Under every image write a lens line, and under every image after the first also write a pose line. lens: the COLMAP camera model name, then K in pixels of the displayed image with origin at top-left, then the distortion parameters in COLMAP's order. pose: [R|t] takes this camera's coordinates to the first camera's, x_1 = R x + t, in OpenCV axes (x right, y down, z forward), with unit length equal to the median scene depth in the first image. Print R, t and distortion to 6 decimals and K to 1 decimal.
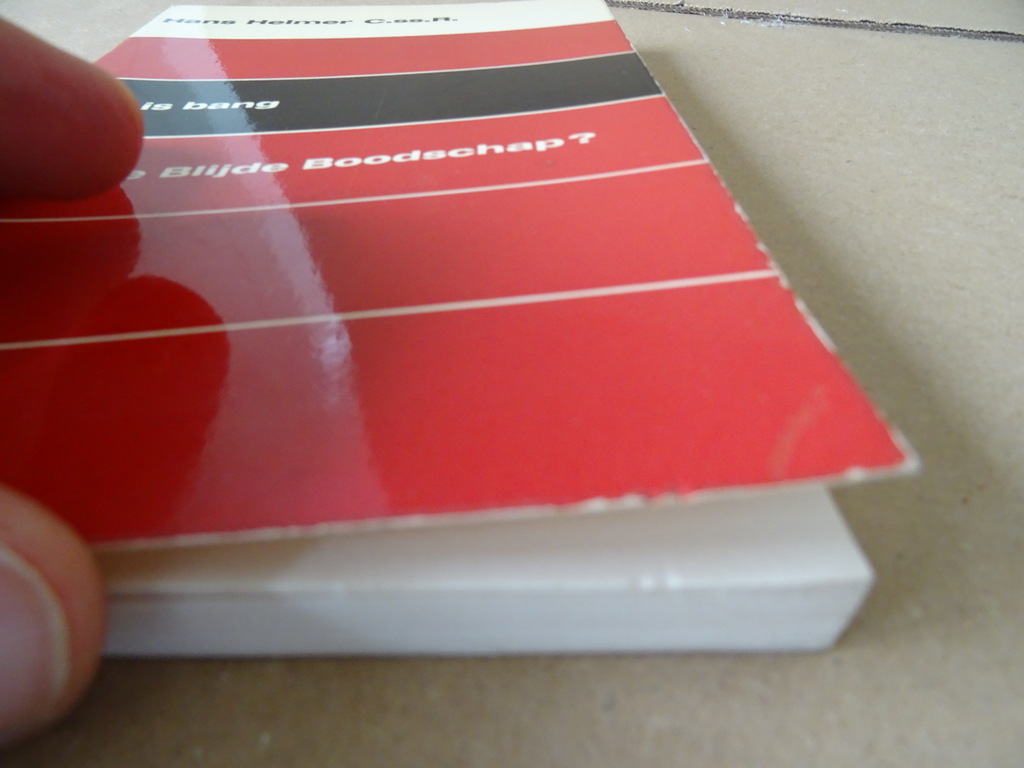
lens RADIAL K [[722.9, 0, 511.2], [0, 722.9, 383.5], [0, 0, 1]] dist [-0.006805, -0.000141]
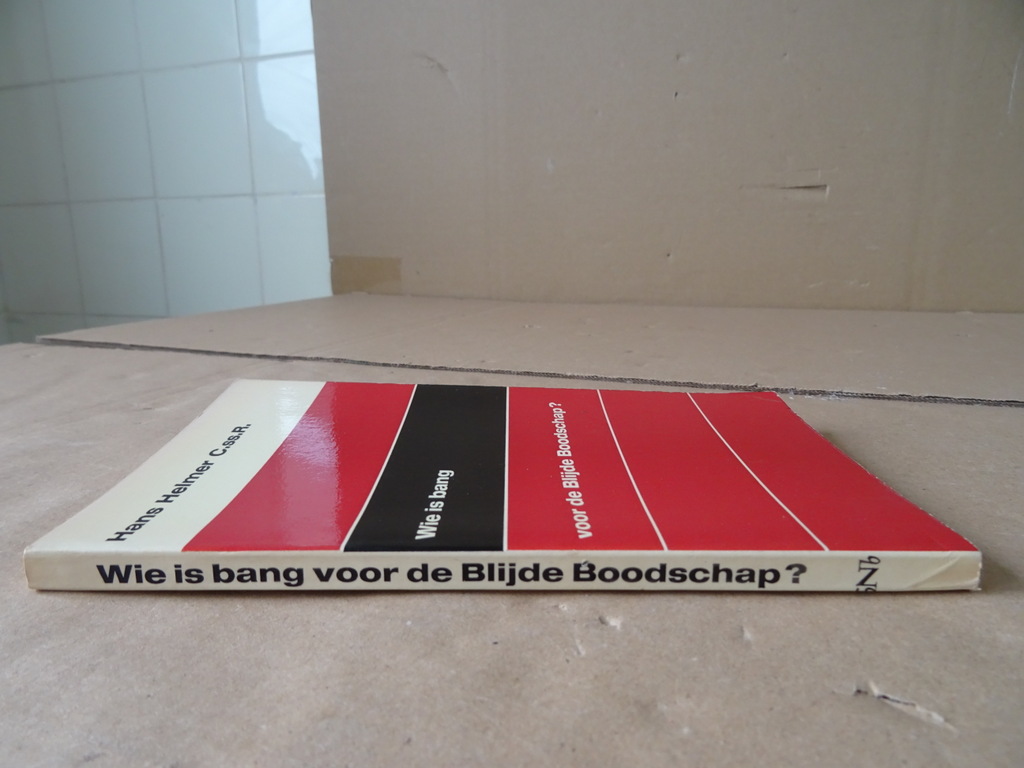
lens RADIAL K [[722.9, 0, 512.6], [0, 722.9, 384.5], [0, 0, 1]] dist [-0.006805, -0.000141]
pose [[0.998109, -0.012225, -0.060247, -0.133268], [-0.017261, 0.884879, -0.465501, 0.098476], [0.059002, 0.465660, 0.882995, -0.200611]]
